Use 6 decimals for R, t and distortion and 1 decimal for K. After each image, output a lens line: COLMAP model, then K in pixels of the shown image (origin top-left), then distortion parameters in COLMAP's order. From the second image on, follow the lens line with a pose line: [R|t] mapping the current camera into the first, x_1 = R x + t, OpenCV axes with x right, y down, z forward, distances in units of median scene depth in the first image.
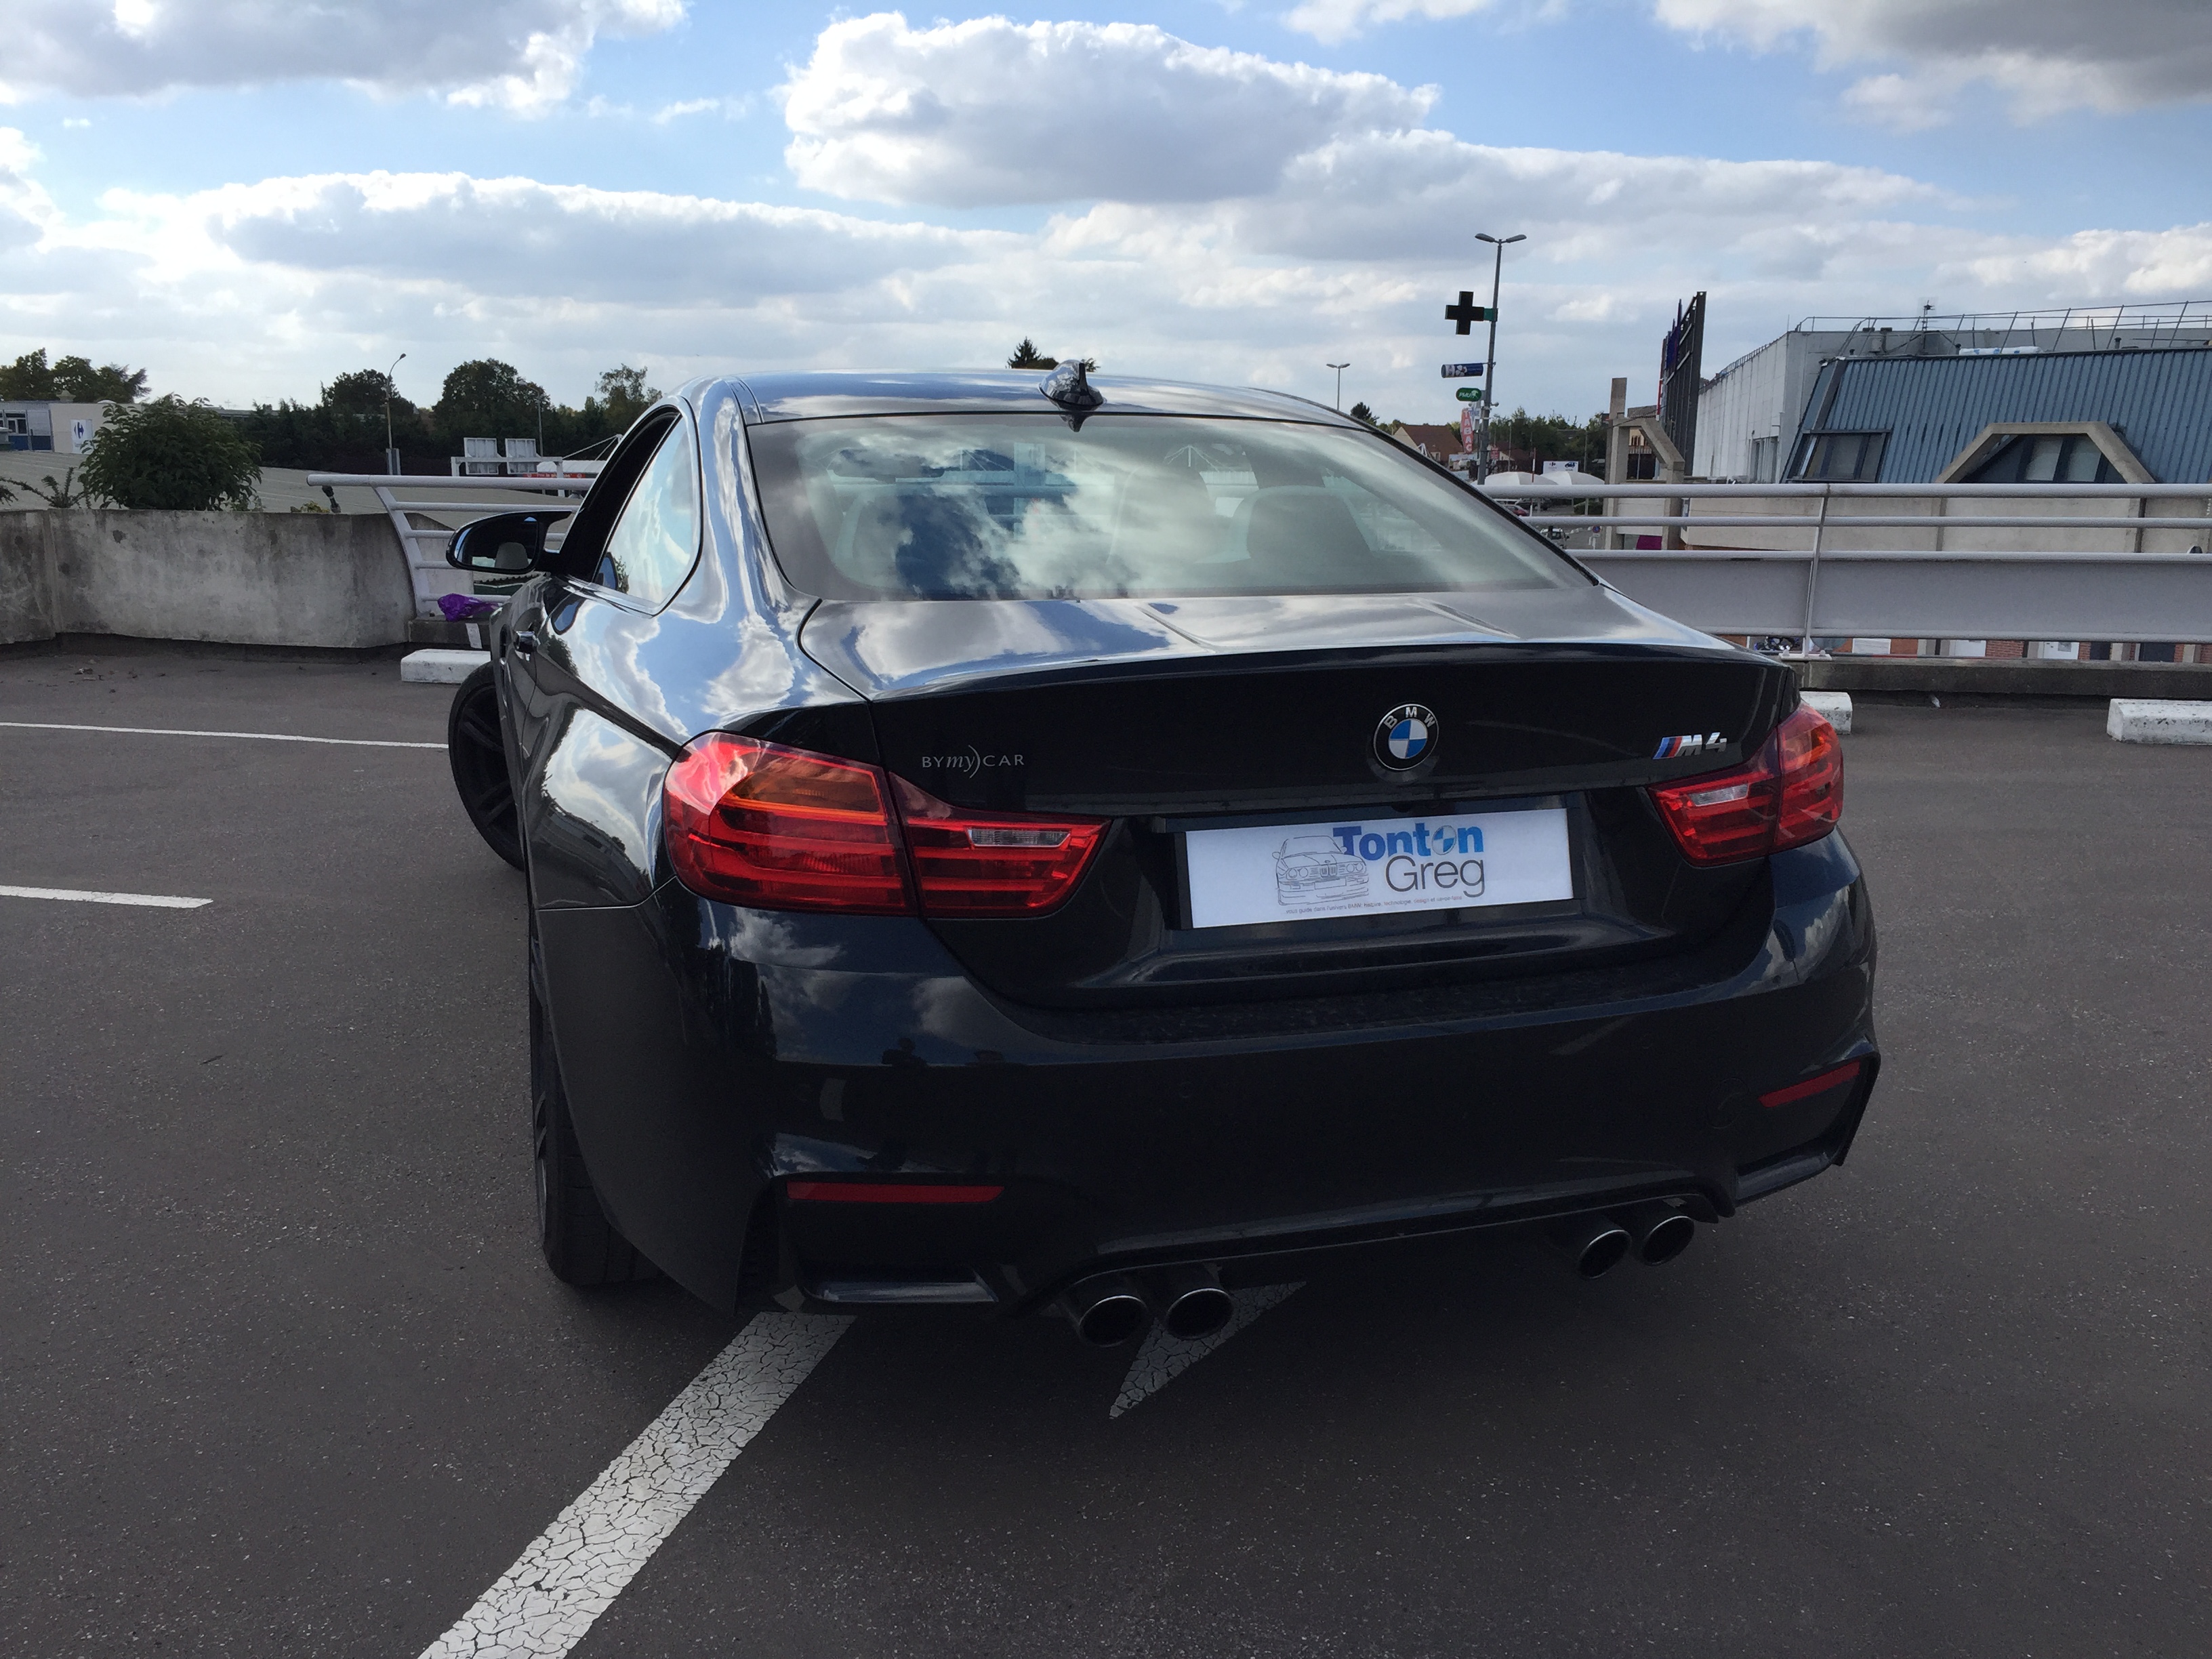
lens RADIAL K [[1971.6, 0, 1106.0], [0, 1971.6, 829.5], [0, 0, 1]] dist [0.011120, -0.005507]
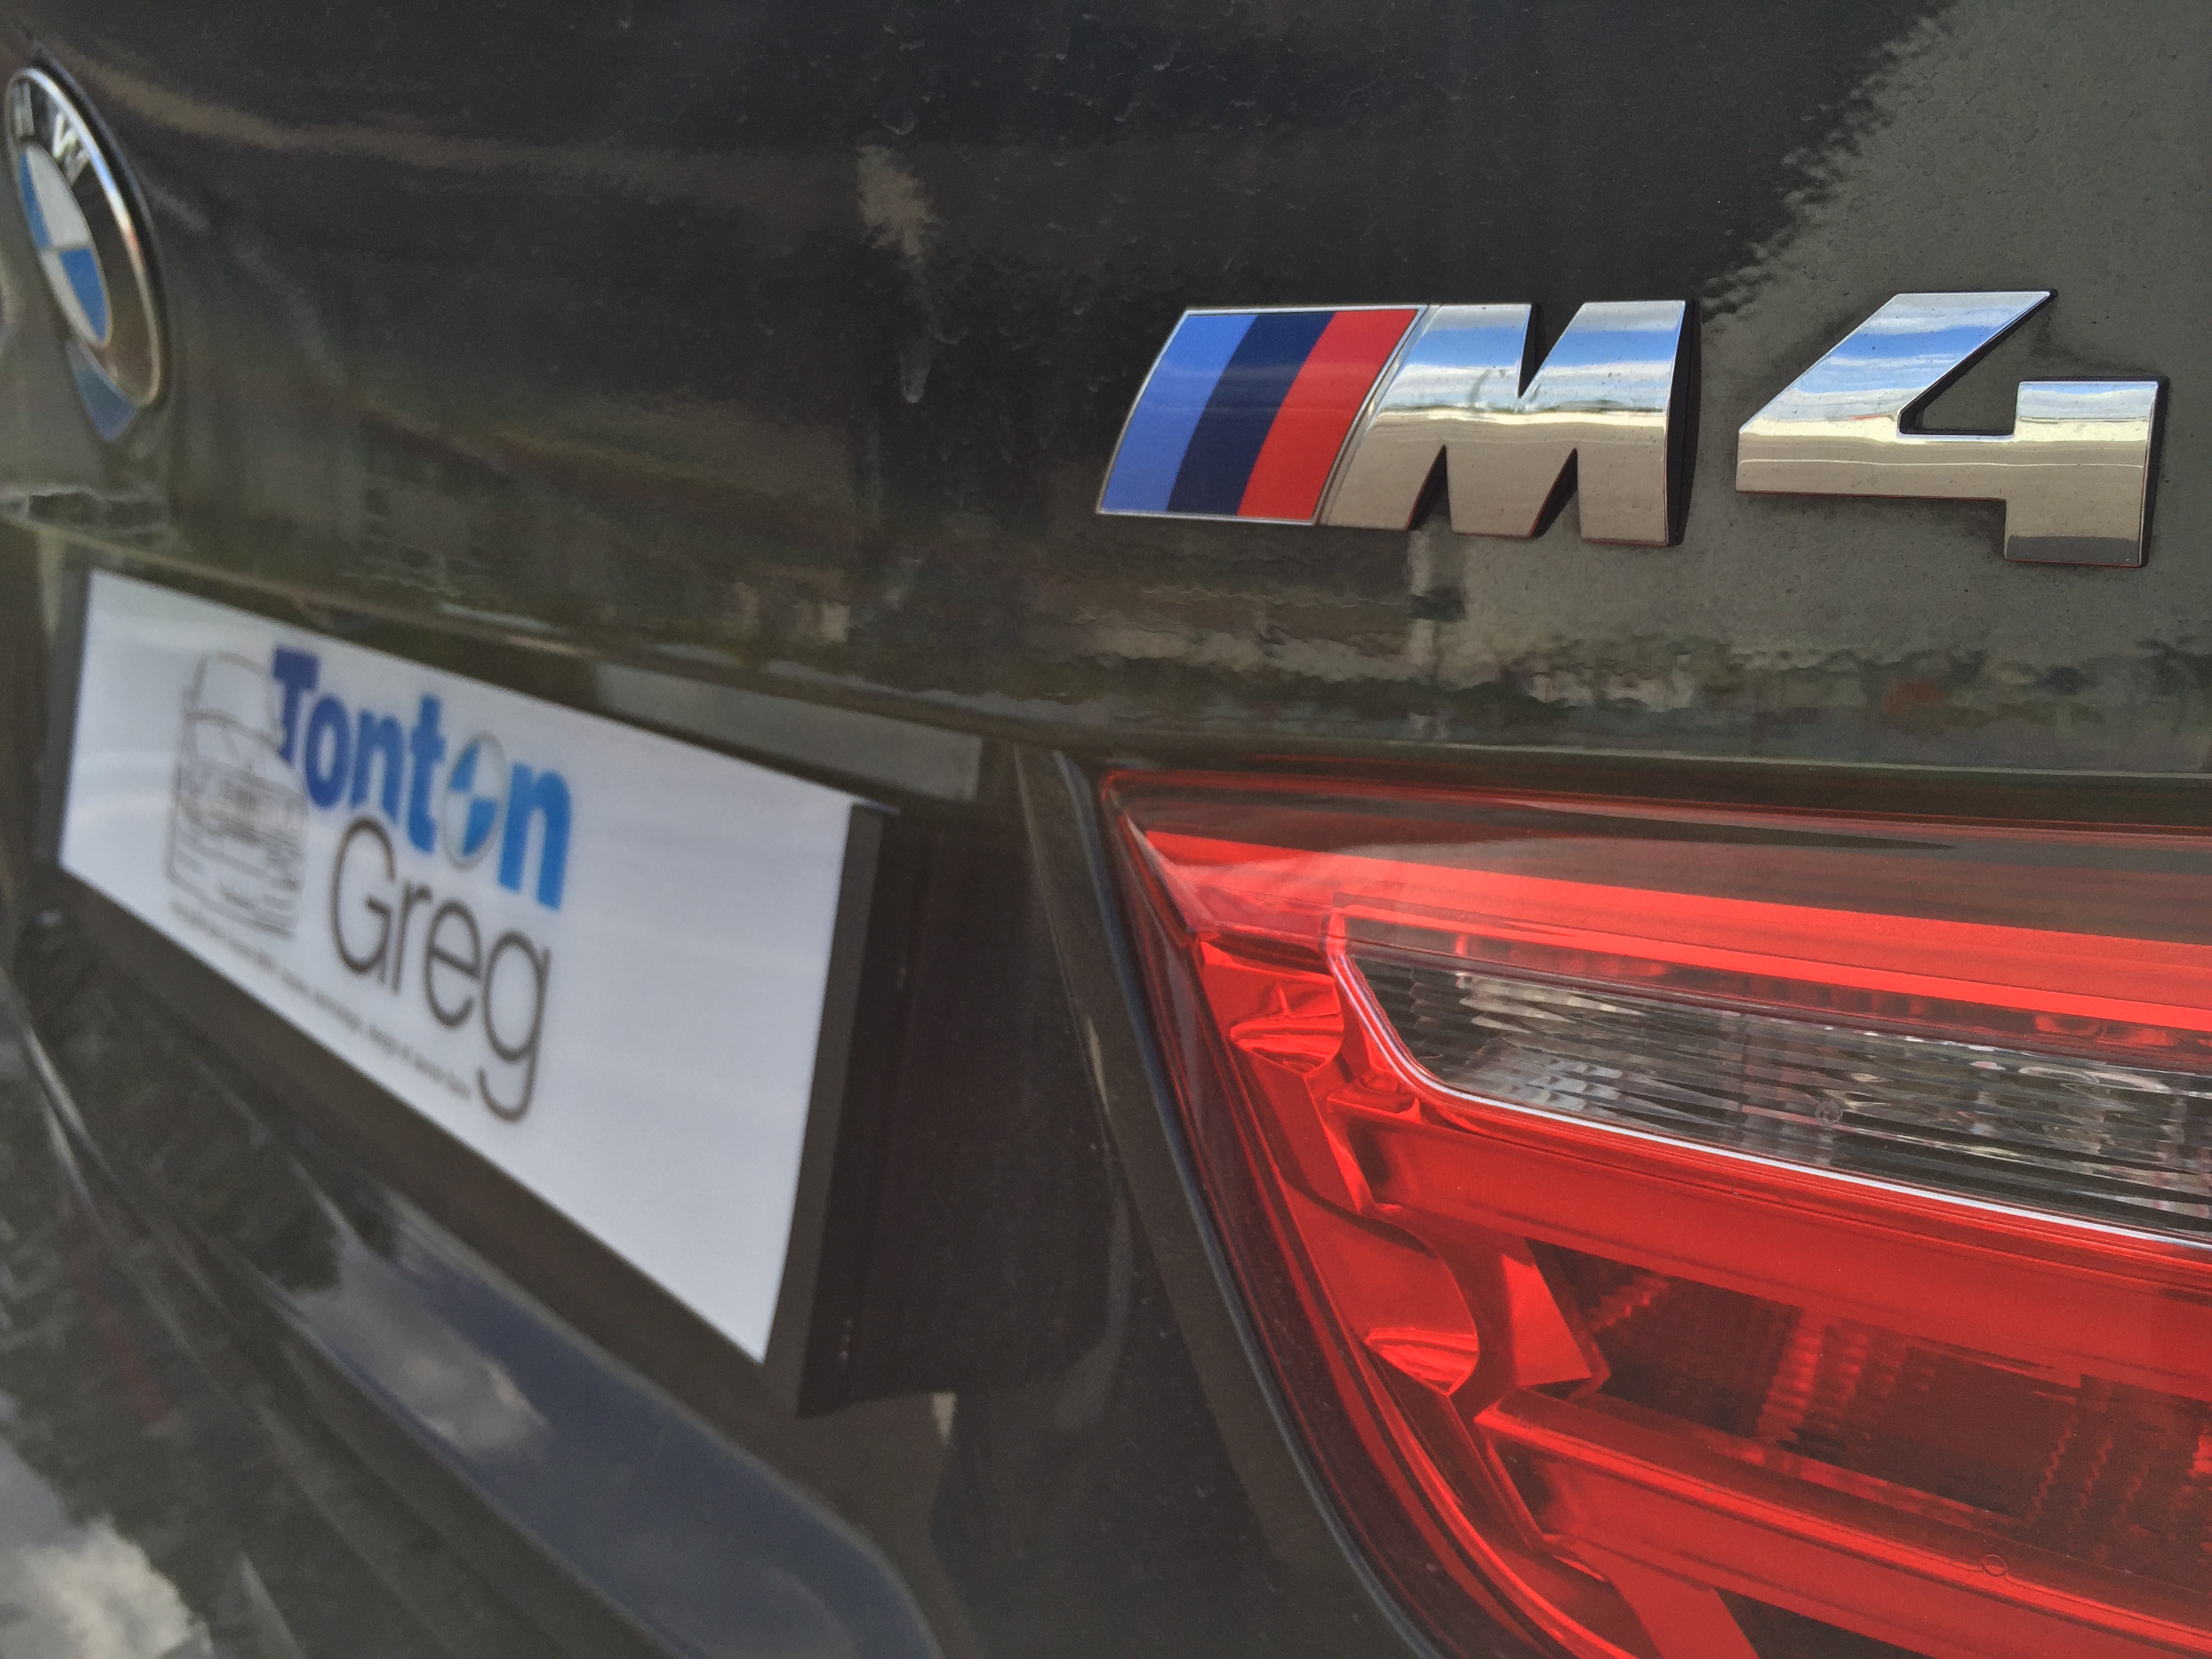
lens RADIAL K [[1971.6, 0, 1106.0], [0, 1971.6, 829.5], [0, 0, 1]] dist [0.011120, -0.005507]
pose [[0.395602, 0.219613, -0.891779, 0.386444], [-0.180839, 0.970607, 0.158804, -0.037205], [0.900442, 0.098446, 0.423689, 0.976137]]
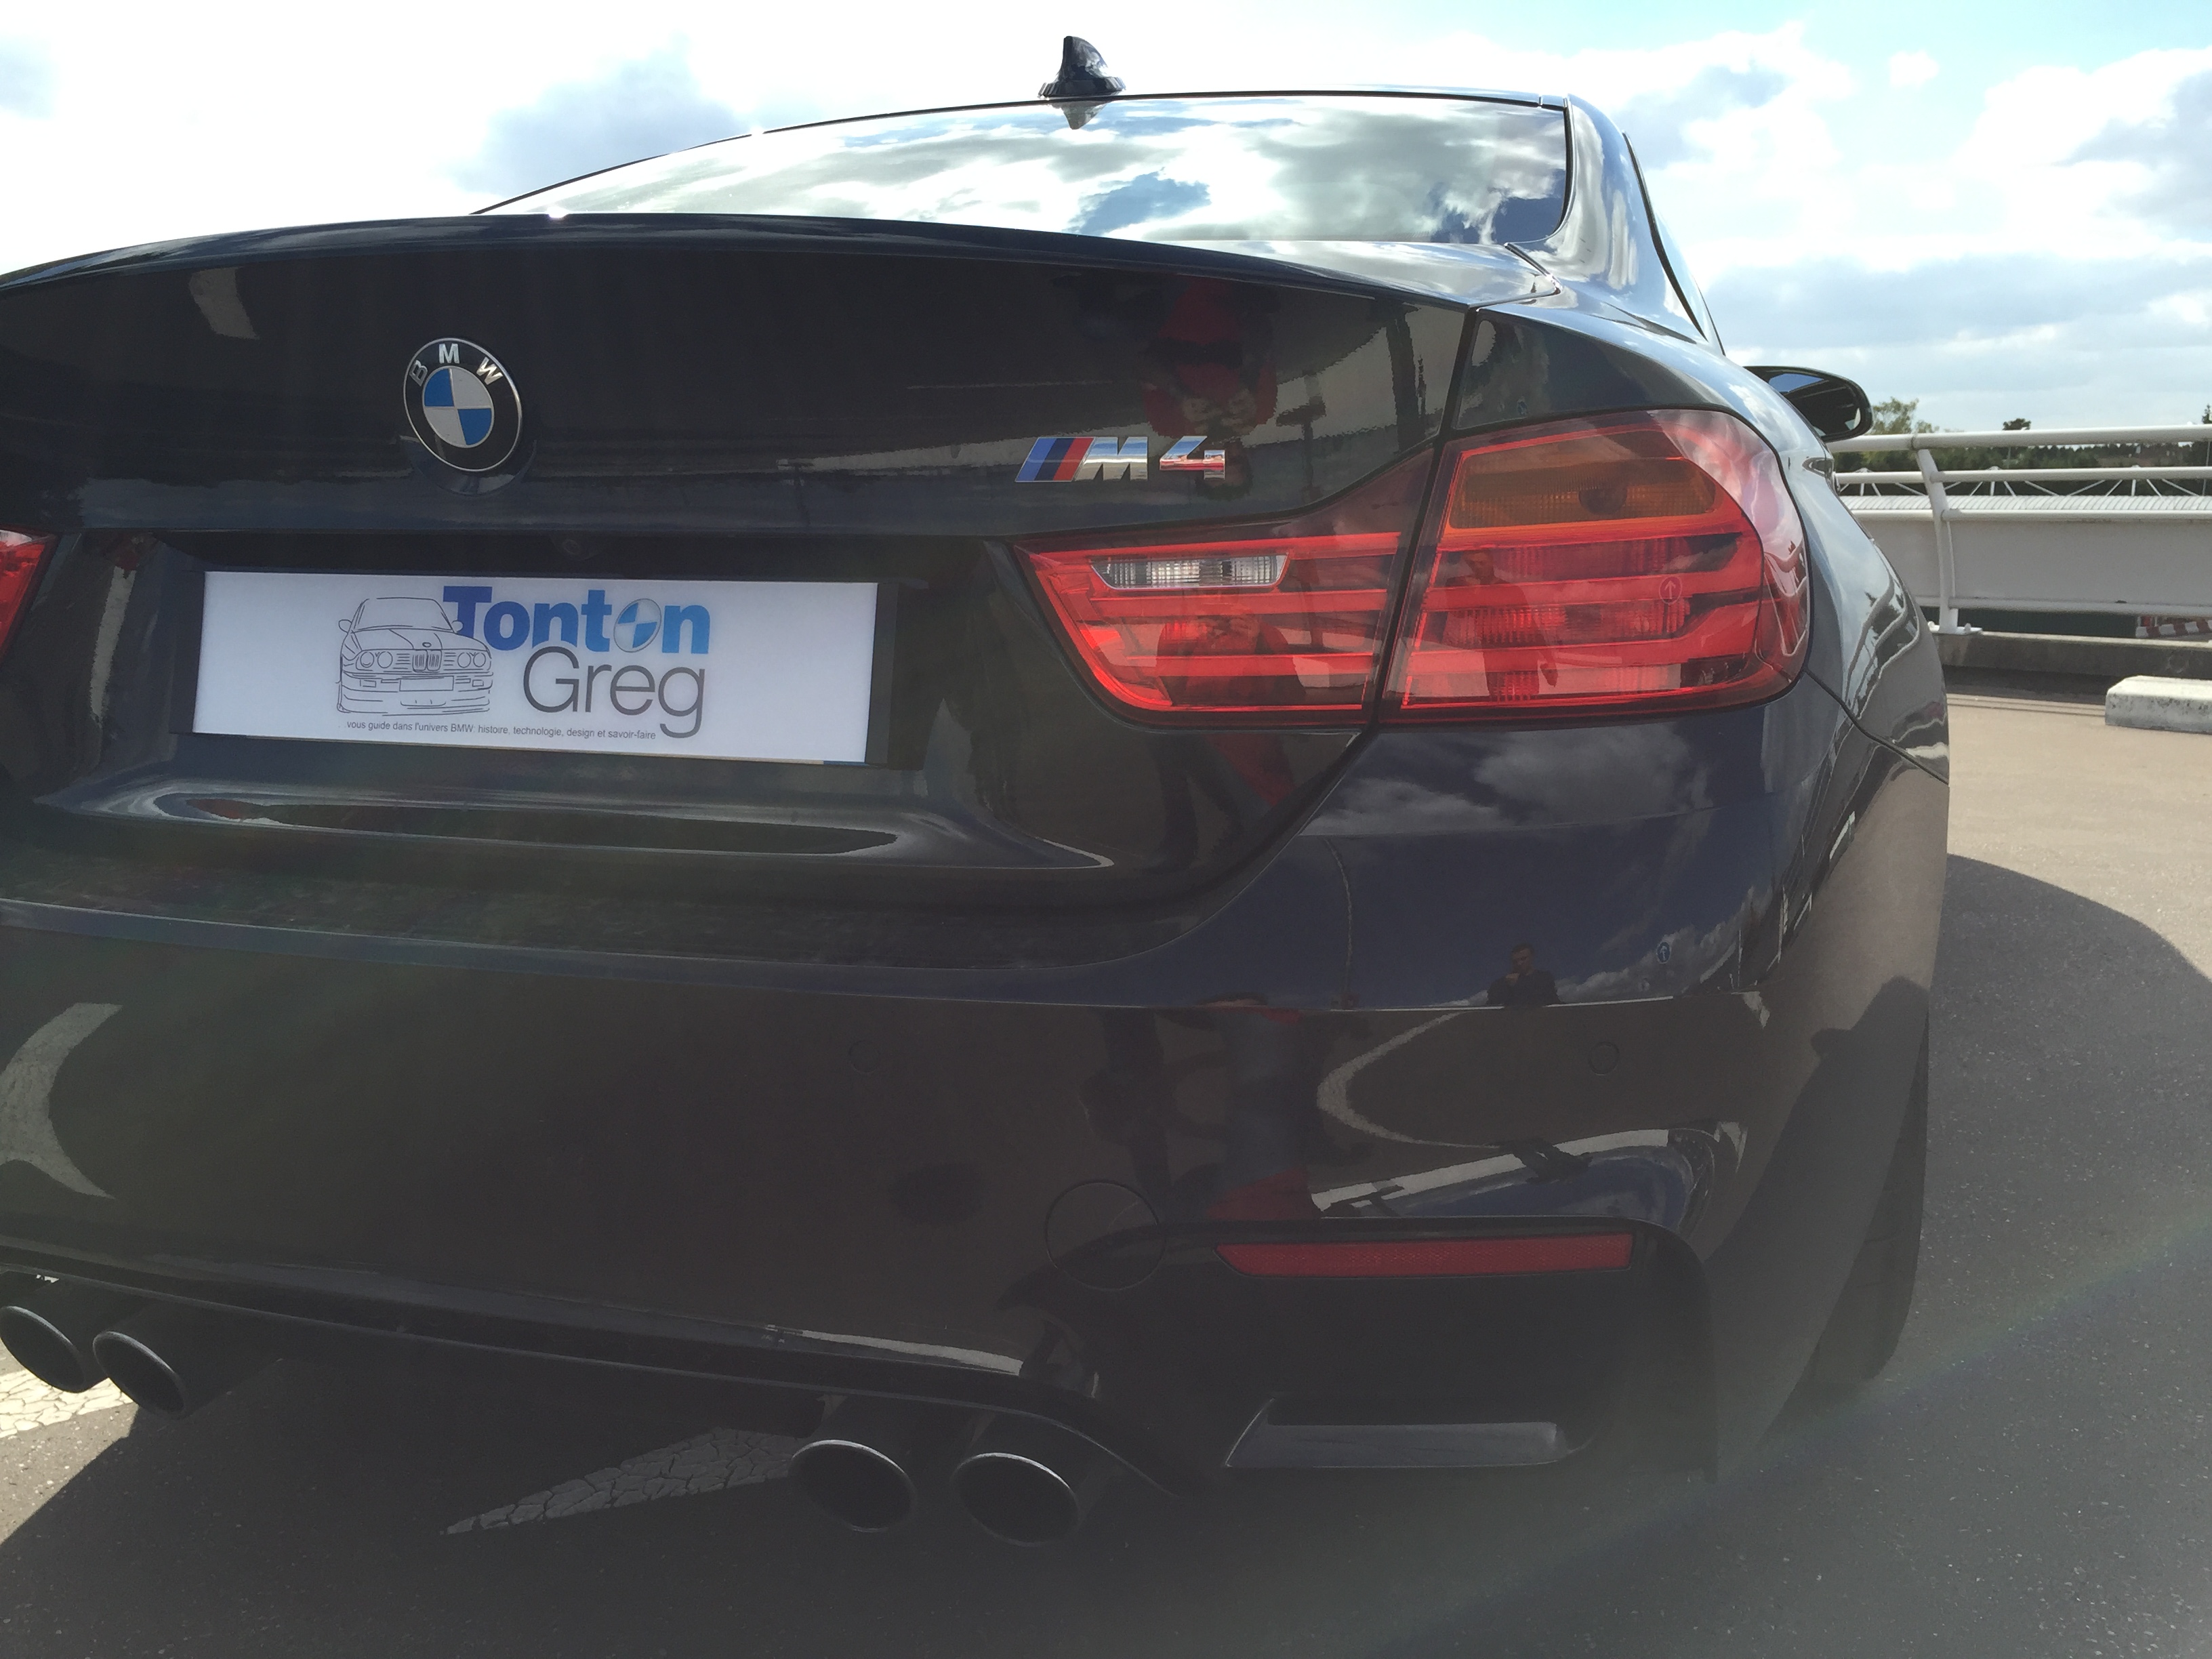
lens RADIAL K [[1971.6, 0, 1106.0], [0, 1971.6, 829.5], [0, 0, 1]] dist [0.011120, -0.005507]
pose [[0.821848, 0.095953, -0.561569, 0.584172], [-0.110013, 0.993891, 0.008819, 0.041857], [0.558985, 0.054532, 0.827383, 0.633978]]
